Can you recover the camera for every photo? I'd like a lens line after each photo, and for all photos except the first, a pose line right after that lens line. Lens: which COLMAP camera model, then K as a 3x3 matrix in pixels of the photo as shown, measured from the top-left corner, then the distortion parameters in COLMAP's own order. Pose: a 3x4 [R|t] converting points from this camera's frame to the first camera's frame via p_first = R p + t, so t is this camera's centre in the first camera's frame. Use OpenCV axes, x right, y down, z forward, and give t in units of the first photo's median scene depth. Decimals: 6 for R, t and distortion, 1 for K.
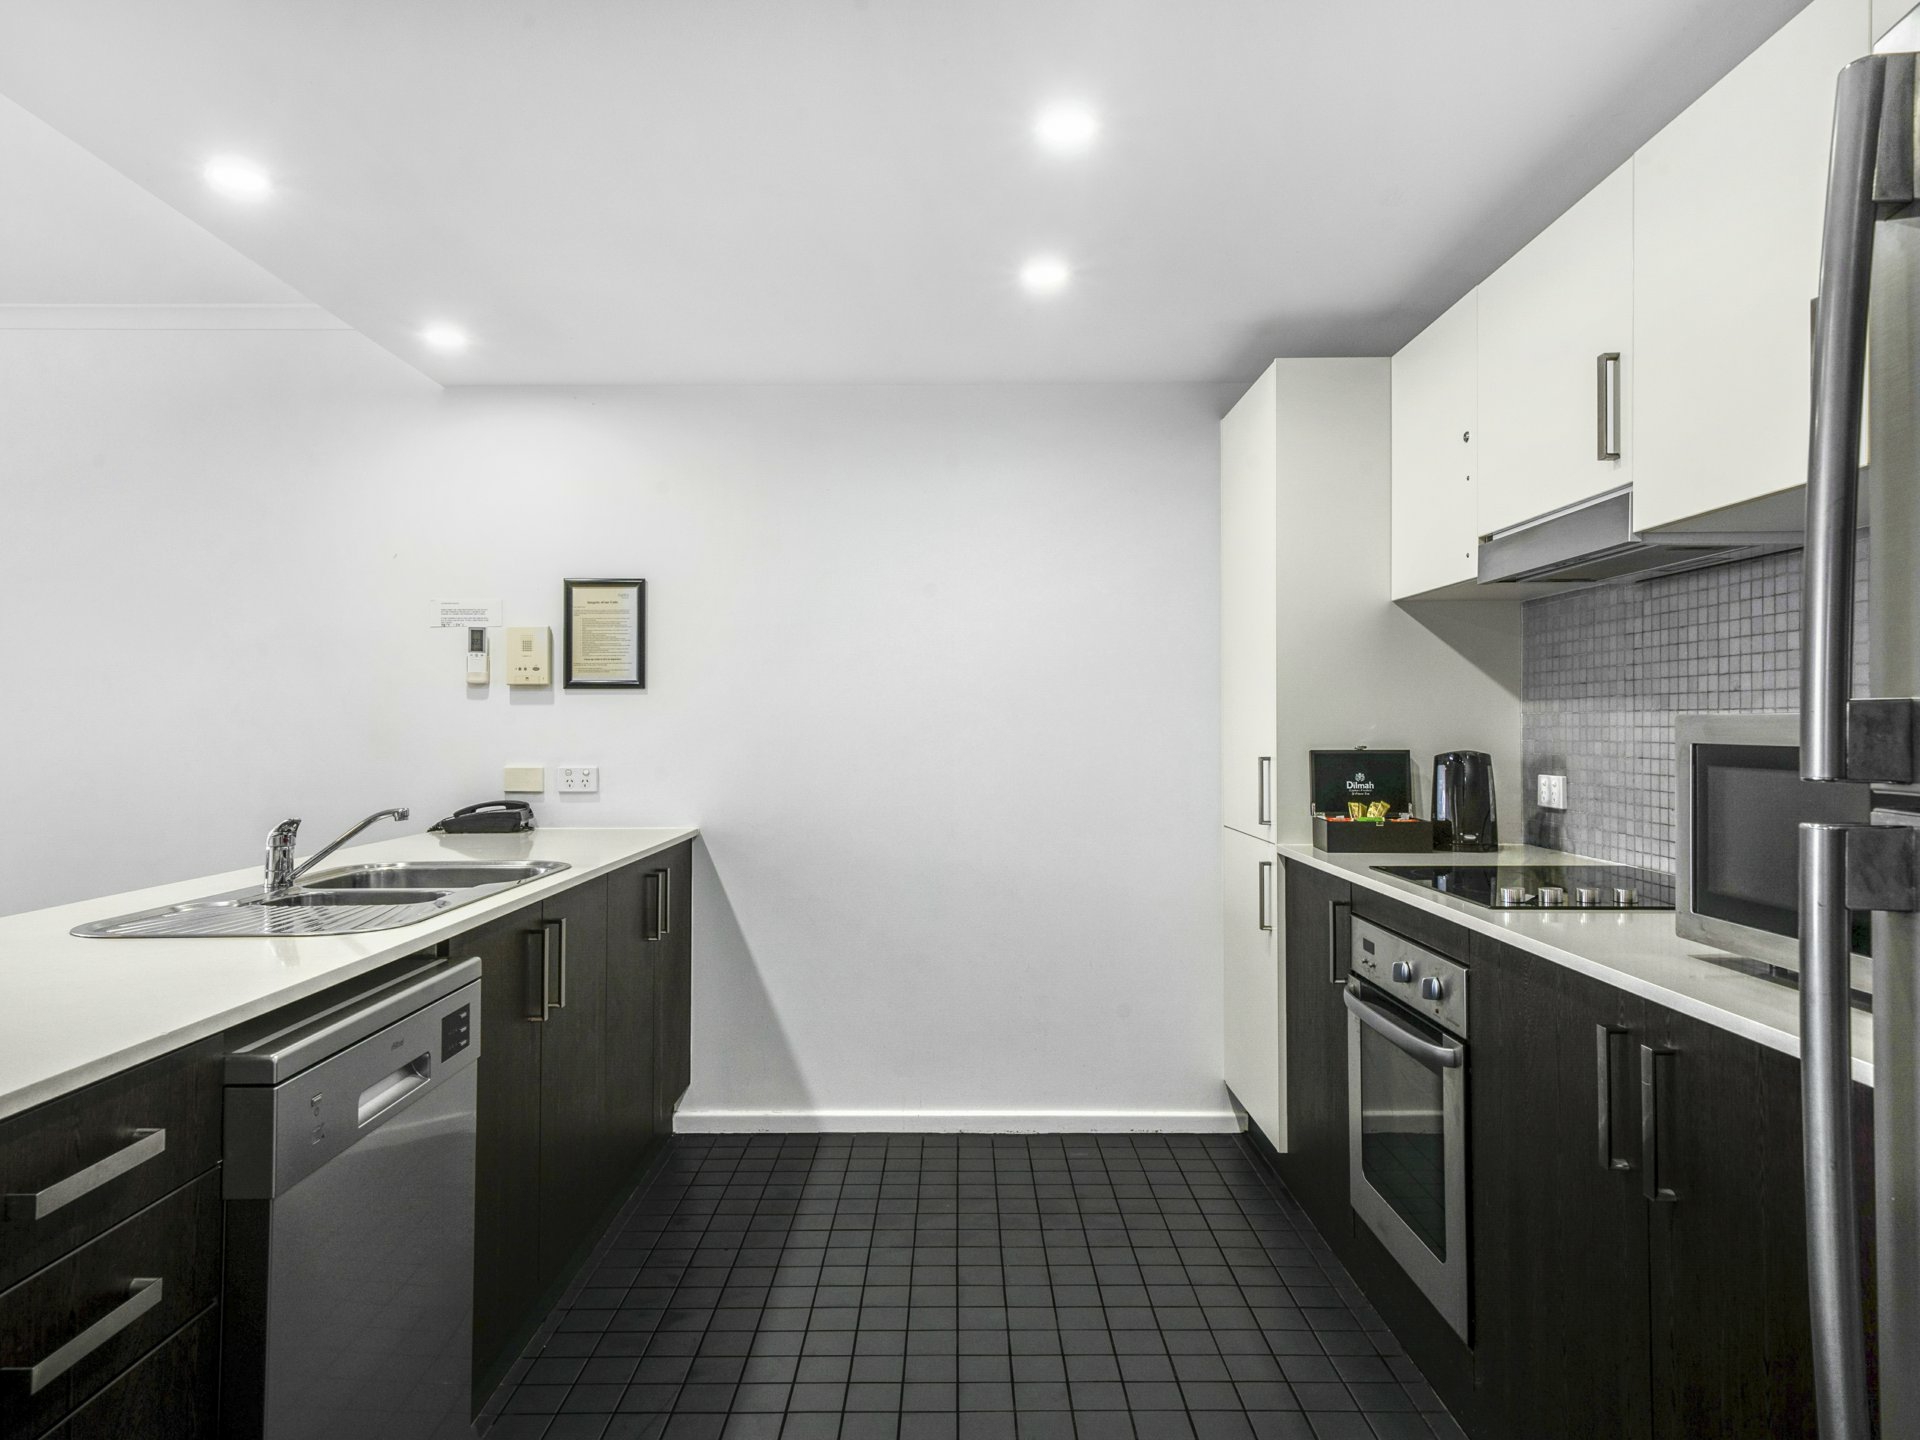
lens RADIAL K [[1282.4, 0, 960.0], [0, 1282.4, 720.0], [0, 0, 1]] dist [0.034833, 0.000406]
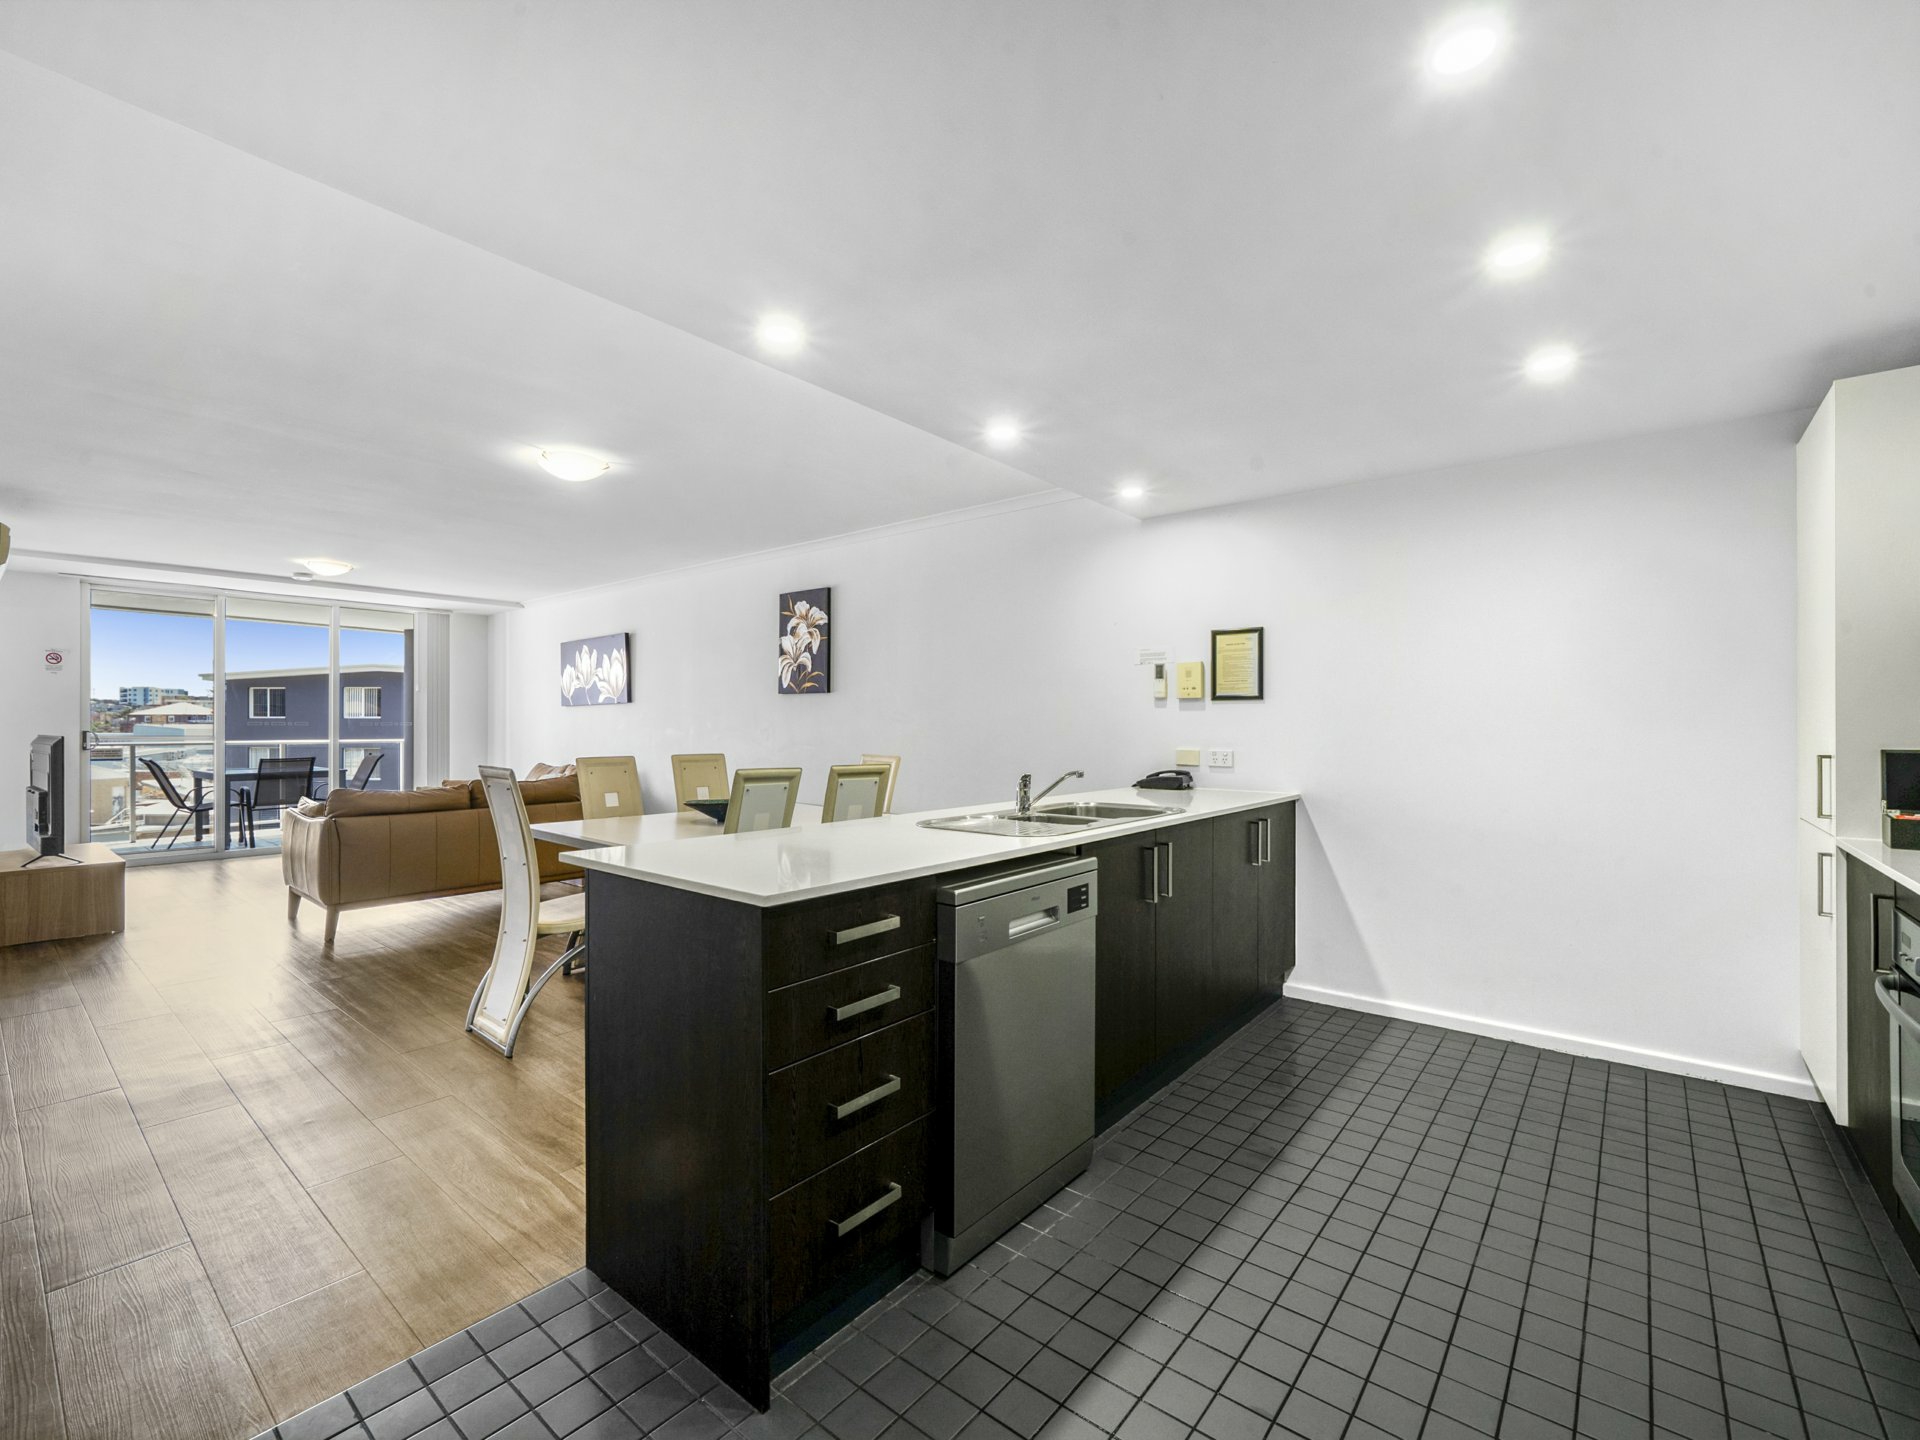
lens RADIAL K [[847.6, 0, 969.7], [0, 847.6, 731.2], [0, 0, 1]] dist [0.001007, 0.000163]
pose [[0.785927, 0.008525, -0.618260, 0.114610], [-0.000504, 0.999913, 0.013147, -0.000135], [0.618319, -0.010021, 0.785864, 0.003105]]
